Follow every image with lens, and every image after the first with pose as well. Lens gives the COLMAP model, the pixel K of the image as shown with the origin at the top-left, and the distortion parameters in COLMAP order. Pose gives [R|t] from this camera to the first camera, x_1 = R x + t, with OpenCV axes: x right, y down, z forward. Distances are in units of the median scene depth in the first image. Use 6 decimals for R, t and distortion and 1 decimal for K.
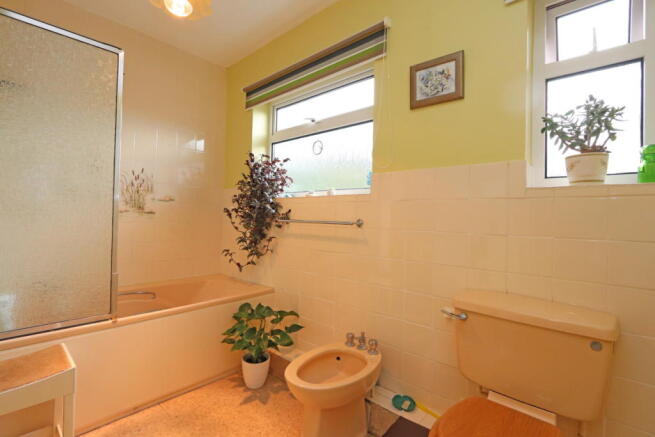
lens RADIAL K [[305.8, 0, 327.5], [0, 305.8, 218.5], [0, 0, 1]] dist [-0.003019, -0.000427]
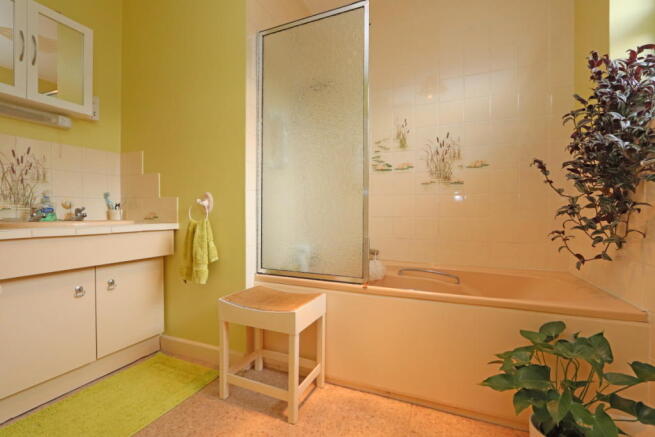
lens RADIAL K [[305.8, 0, 327.5], [0, 305.8, 218.5], [0, 0, 1]] dist [-0.003019, -0.000427]
pose [[0.308350, -0.006976, -0.951248, 0.122517], [0.004032, 0.999974, -0.006027, 0.087662], [0.951265, -0.001977, 0.308370, 0.409398]]
